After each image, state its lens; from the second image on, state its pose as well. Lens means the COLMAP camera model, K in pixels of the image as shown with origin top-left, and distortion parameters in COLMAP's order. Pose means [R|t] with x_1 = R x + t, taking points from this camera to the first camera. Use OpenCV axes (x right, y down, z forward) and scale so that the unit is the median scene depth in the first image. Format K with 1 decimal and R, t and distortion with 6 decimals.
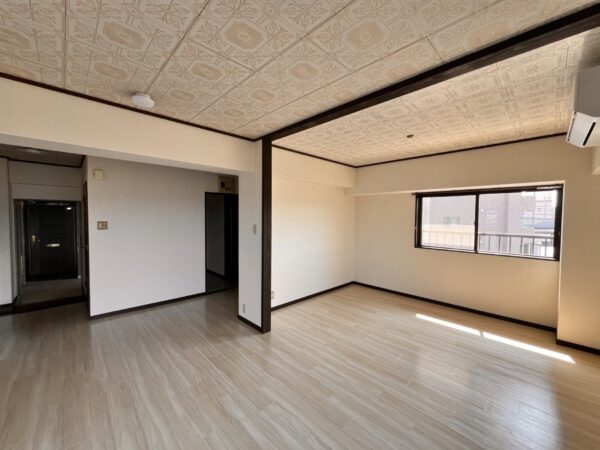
lens RADIAL K [[238.5, 0, 301.5], [0, 238.5, 224.0], [0, 0, 1]] dist [-0.000004, 0.000150]
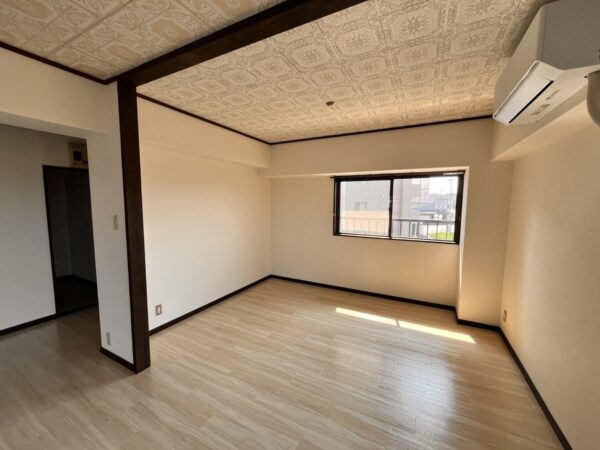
lens RADIAL K [[238.5, 0, 301.5], [0, 238.5, 224.0], [0, 0, 1]] dist [-0.000004, 0.000150]
pose [[0.947759, -0.031813, 0.317396, 0.082203], [0.012139, 0.997891, 0.063773, -0.009096], [-0.318756, -0.056589, 0.946146, 0.212545]]
